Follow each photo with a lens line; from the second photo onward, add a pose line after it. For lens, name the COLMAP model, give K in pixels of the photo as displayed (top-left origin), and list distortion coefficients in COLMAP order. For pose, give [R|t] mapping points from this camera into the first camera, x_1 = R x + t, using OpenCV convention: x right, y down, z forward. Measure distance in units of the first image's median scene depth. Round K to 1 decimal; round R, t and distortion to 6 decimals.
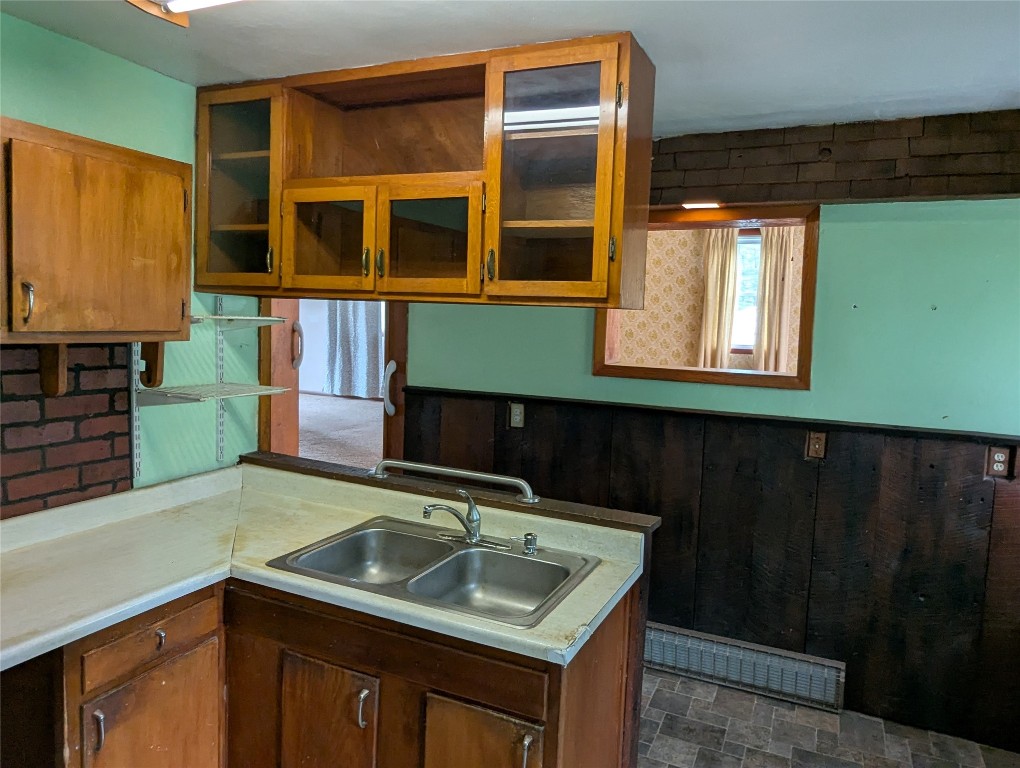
lens RADIAL K [[691.5, 0, 511.8], [0, 691.5, 379.2], [0, 0, 1]] dist [-0.001718, -0.000972]
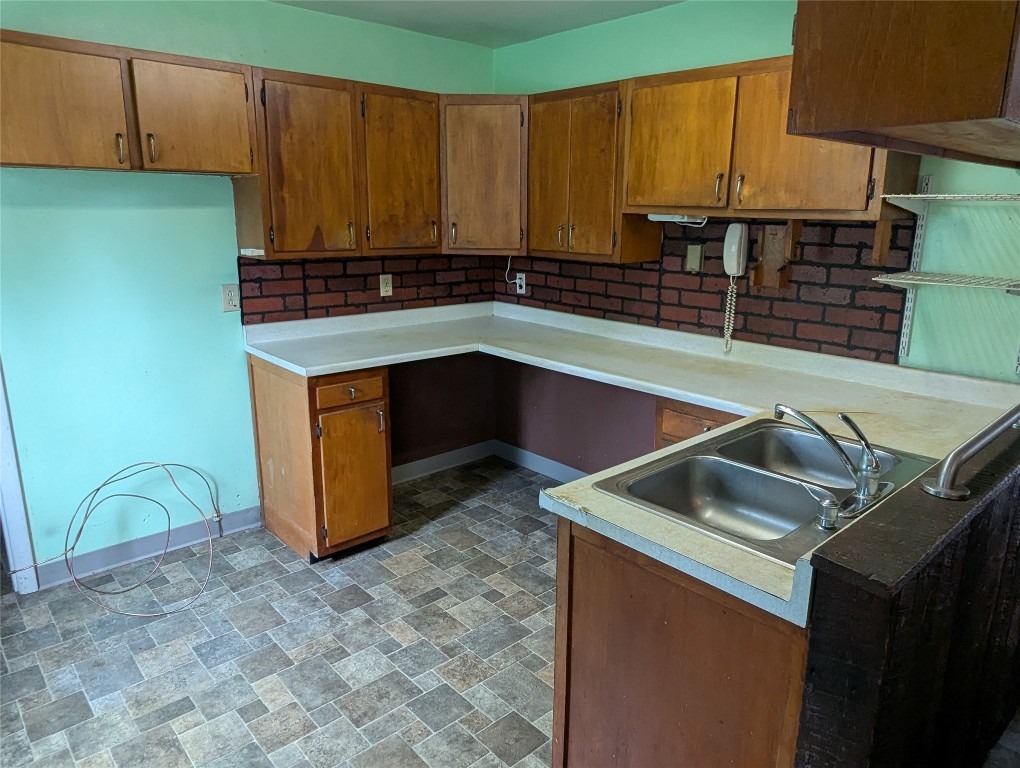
lens RADIAL K [[691.5, 0, 511.3], [0, 691.5, 382.0], [0, 0, 1]] dist [-0.001718, -0.000972]
pose [[-0.378645, 0.192558, -0.905290, 0.728597], [-0.104725, 0.962923, 0.248619, -0.022567], [0.919598, 0.188945, -0.344440, 0.907593]]
